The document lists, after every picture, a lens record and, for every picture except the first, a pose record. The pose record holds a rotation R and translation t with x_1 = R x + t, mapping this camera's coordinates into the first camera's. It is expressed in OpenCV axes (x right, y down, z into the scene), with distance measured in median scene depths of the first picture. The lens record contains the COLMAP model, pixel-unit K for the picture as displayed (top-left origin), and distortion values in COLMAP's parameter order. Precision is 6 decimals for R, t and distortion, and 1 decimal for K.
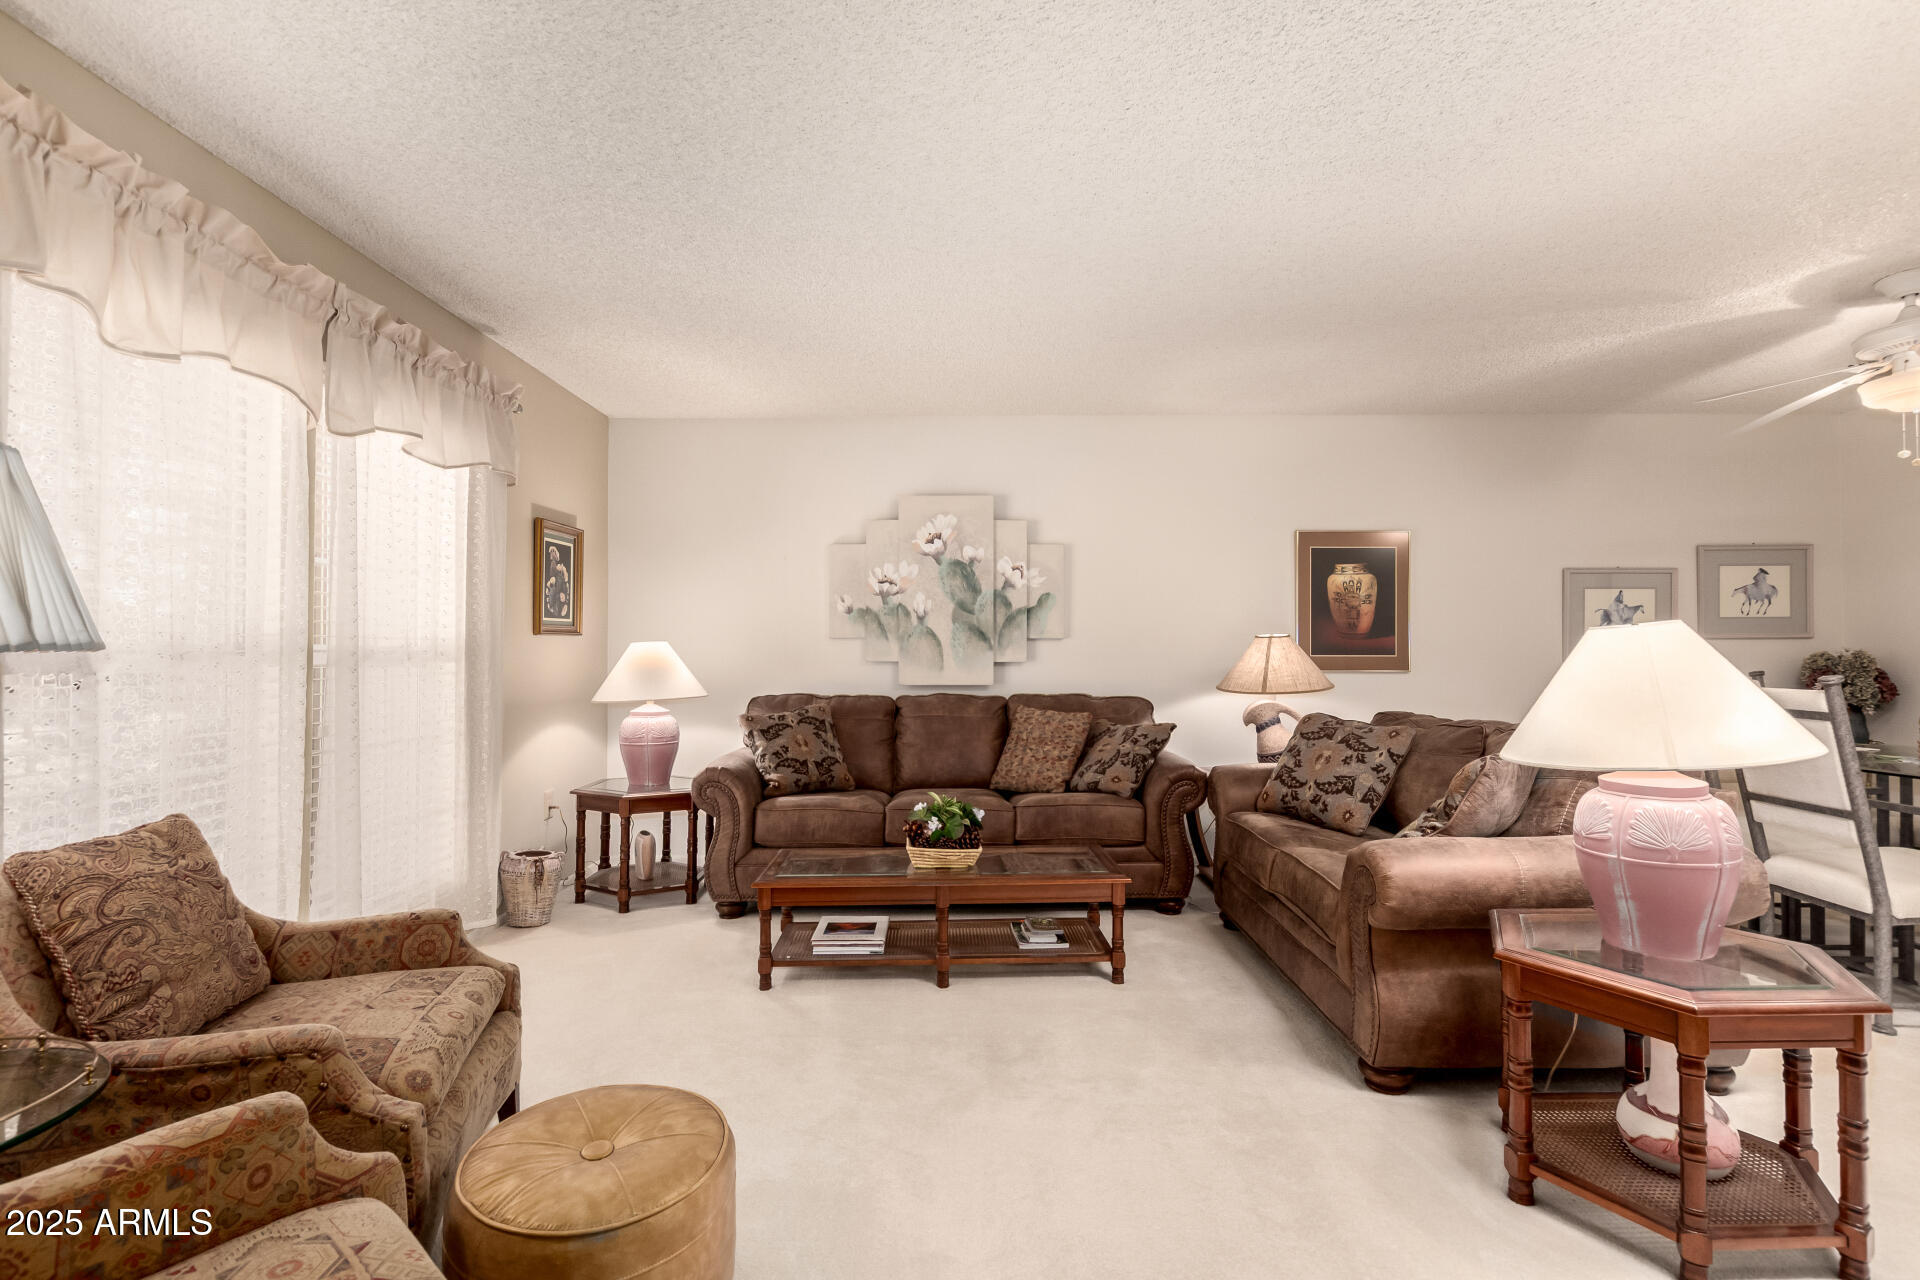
lens RADIAL K [[868.4, 0, 972.3], [0, 868.4, 655.7], [0, 0, 1]] dist [0.001866, -0.001147]
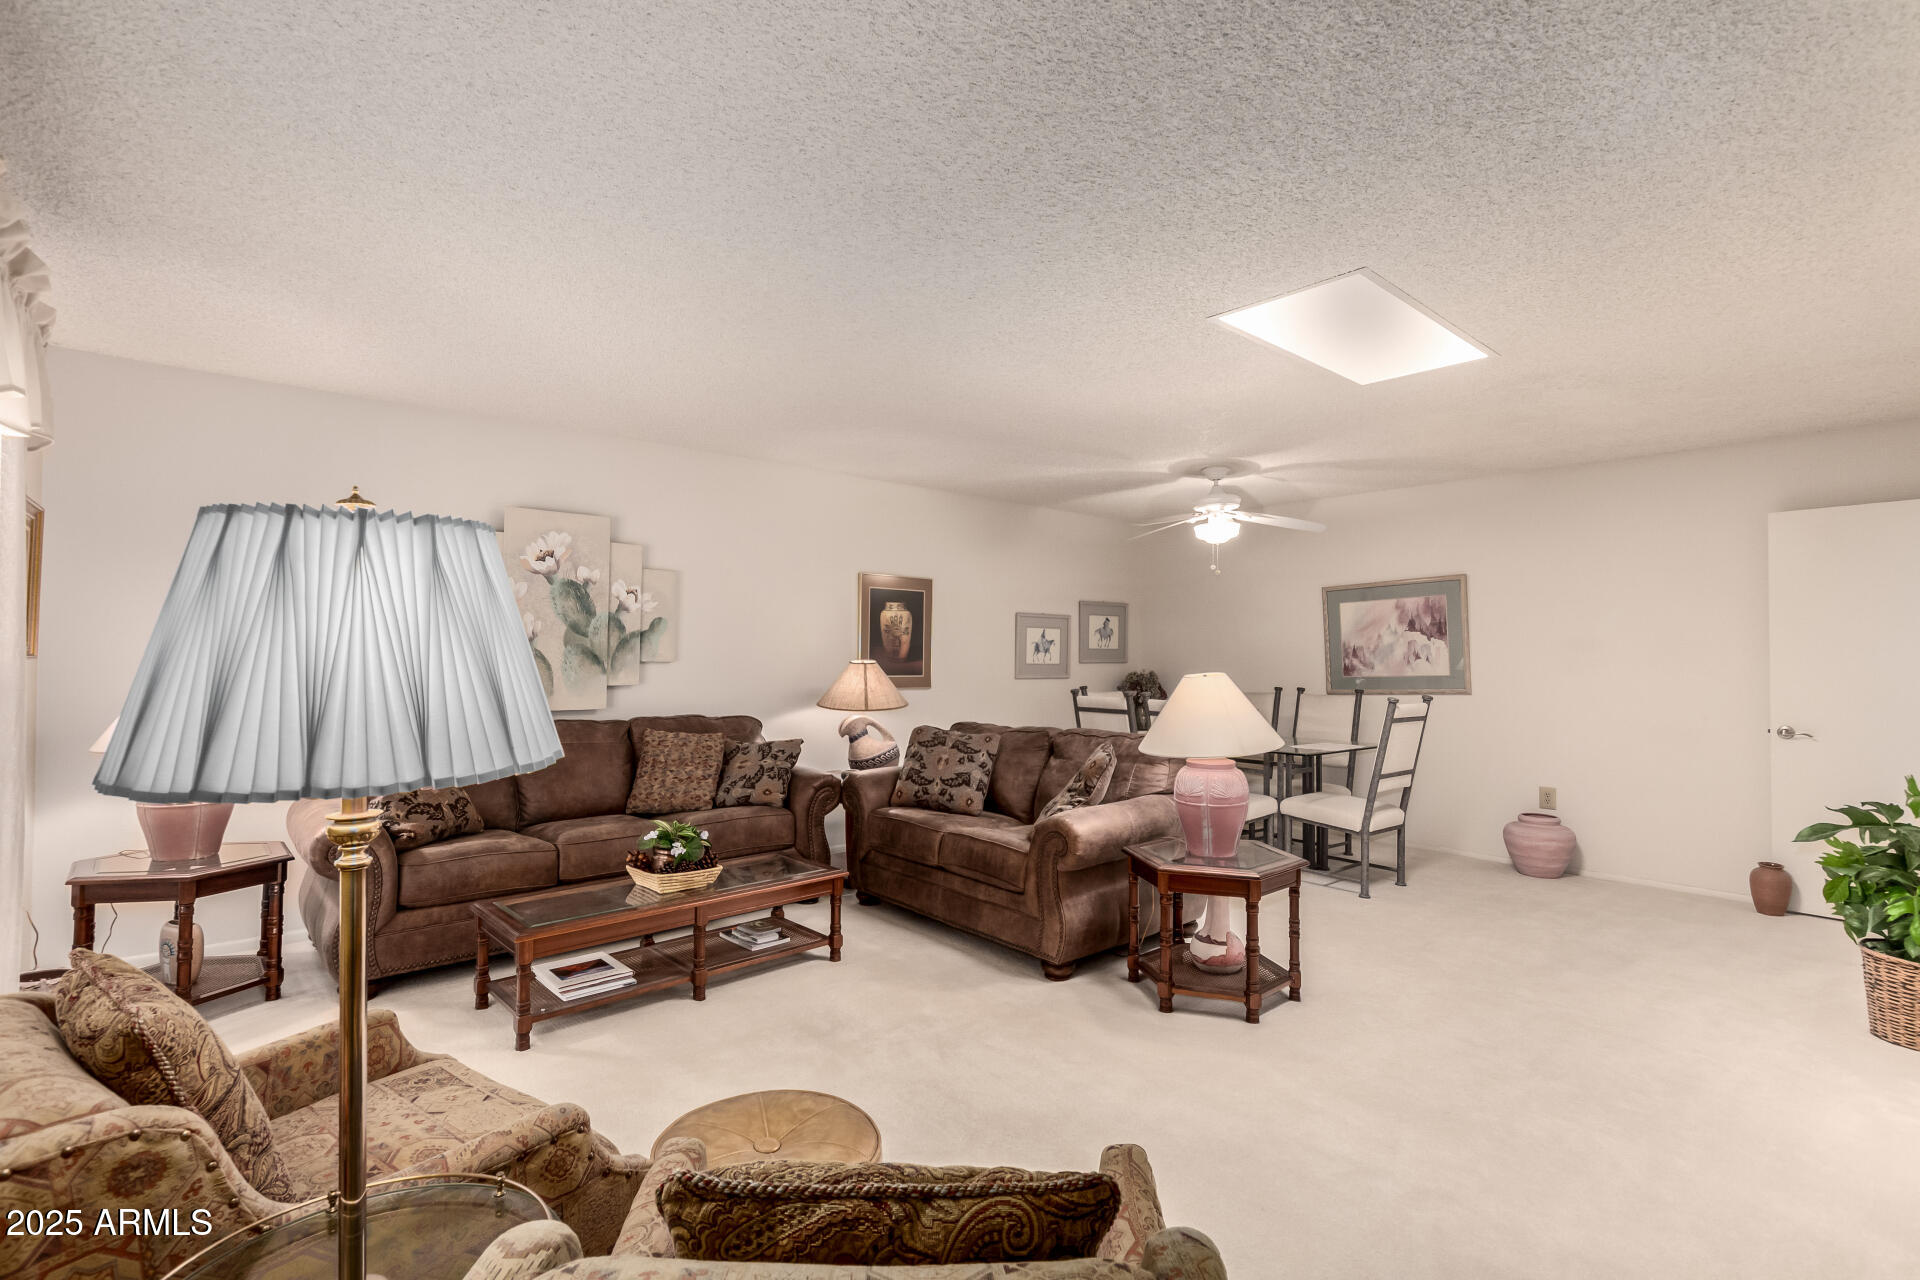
lens RADIAL K [[868.4, 0, 972.3], [0, 868.4, 655.7], [0, 0, 1]] dist [0.001866, -0.001147]
pose [[0.756401, 0.008346, 0.654055, -0.373274], [-0.007250, 0.999964, -0.004375, -0.031069], [-0.654068, -0.001433, 0.756434, -0.021569]]
